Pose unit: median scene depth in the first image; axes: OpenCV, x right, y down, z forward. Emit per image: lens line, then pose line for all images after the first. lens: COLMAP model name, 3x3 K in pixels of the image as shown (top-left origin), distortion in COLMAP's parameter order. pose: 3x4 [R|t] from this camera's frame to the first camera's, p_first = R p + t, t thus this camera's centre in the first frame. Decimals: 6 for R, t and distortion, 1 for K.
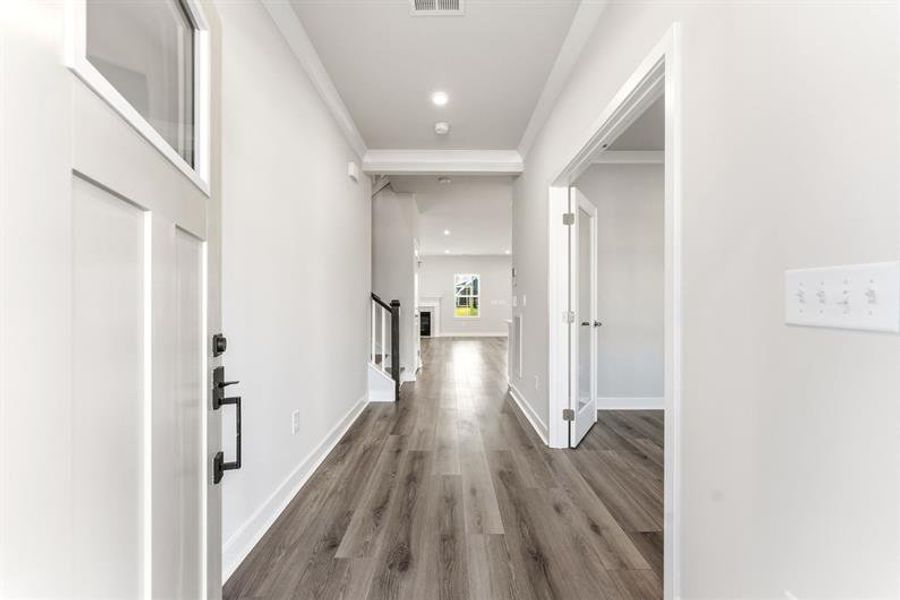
lens RADIAL K [[372.6, 0, 450.0], [0, 372.6, 299.6], [0, 0, 1]] dist [0.002353, 0.000137]
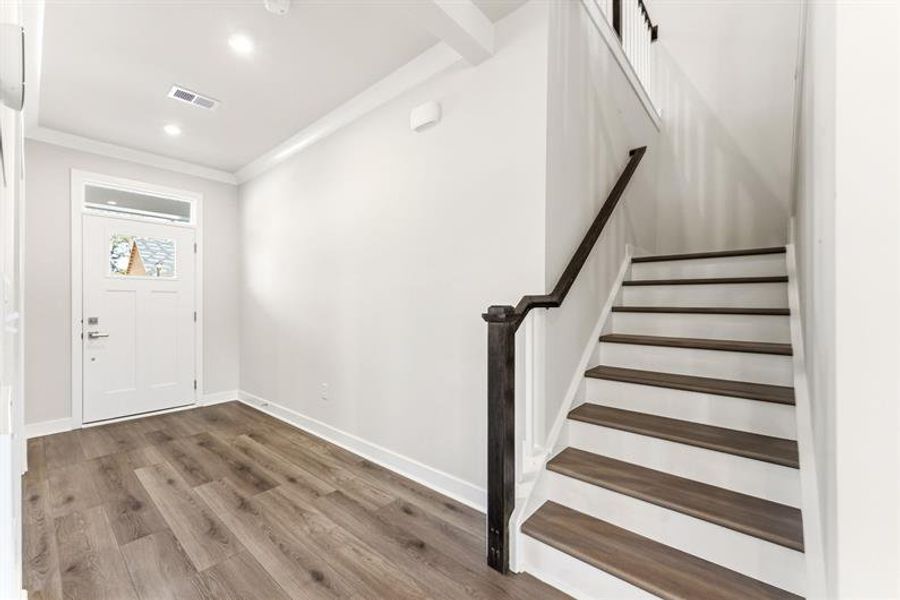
lens RADIAL K [[372.6, 0, 450.2], [0, 372.6, 303.9], [0, 0, 1]] dist [0.002353, 0.000137]
pose [[-0.664223, -0.000289, -0.747534, 0.333022], [0.005008, 0.999976, -0.004837, 0.004149], [0.747518, -0.006957, -0.664206, 2.321796]]
